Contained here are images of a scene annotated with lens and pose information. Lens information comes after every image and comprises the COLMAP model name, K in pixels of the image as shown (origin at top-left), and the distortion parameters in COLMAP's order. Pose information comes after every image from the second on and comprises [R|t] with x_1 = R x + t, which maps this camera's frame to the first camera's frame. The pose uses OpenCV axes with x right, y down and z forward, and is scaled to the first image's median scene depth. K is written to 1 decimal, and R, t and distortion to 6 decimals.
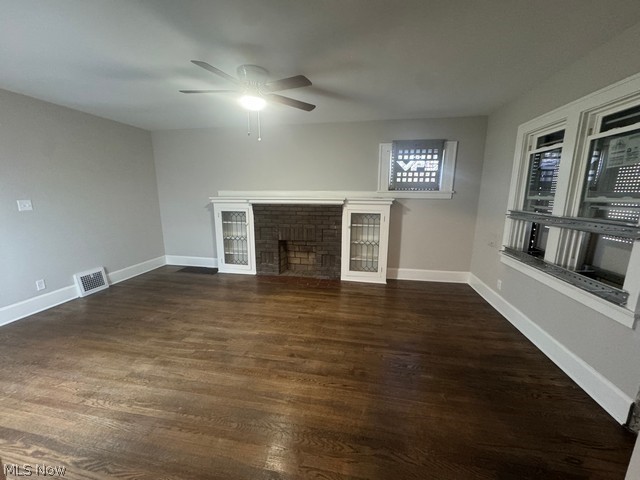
lens RADIAL K [[255.1, 0, 319.3], [0, 255.1, 239.7], [0, 0, 1]] dist [-0.001018, -0.000355]
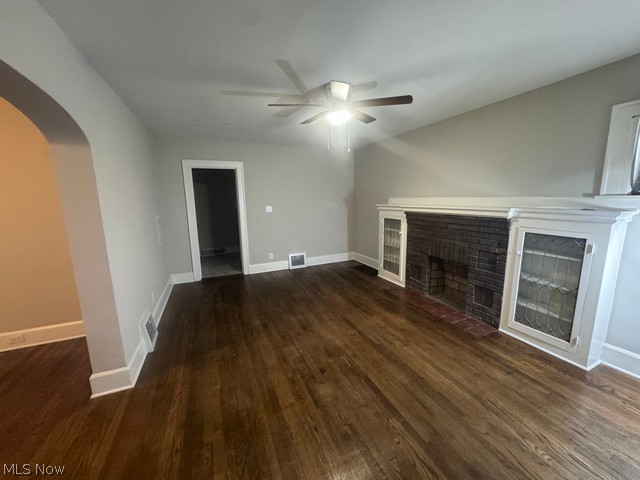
lens RADIAL K [[255.1, 0, 319.4], [0, 255.1, 239.6], [0, 0, 1]] dist [-0.001018, -0.000355]
pose [[0.557761, 0.121481, -0.821063, 0.535660], [-0.130931, 0.989723, 0.057492, -0.083454], [0.819609, 0.075436, 0.567935, 0.340896]]
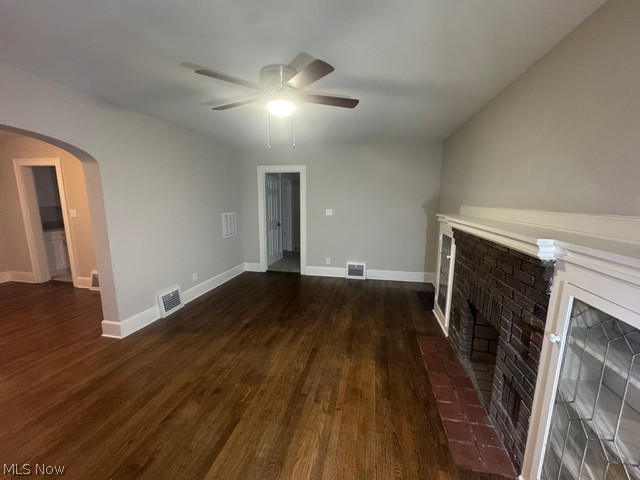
lens RADIAL K [[255.1, 0, 319.6], [0, 255.1, 238.9], [0, 0, 1]] dist [-0.001018, -0.000355]
pose [[-0.027386, 0.148504, -0.988533, 0.588143], [-0.190421, 0.970020, 0.150998, -0.229890], [0.981320, 0.192373, 0.001714, 1.069868]]
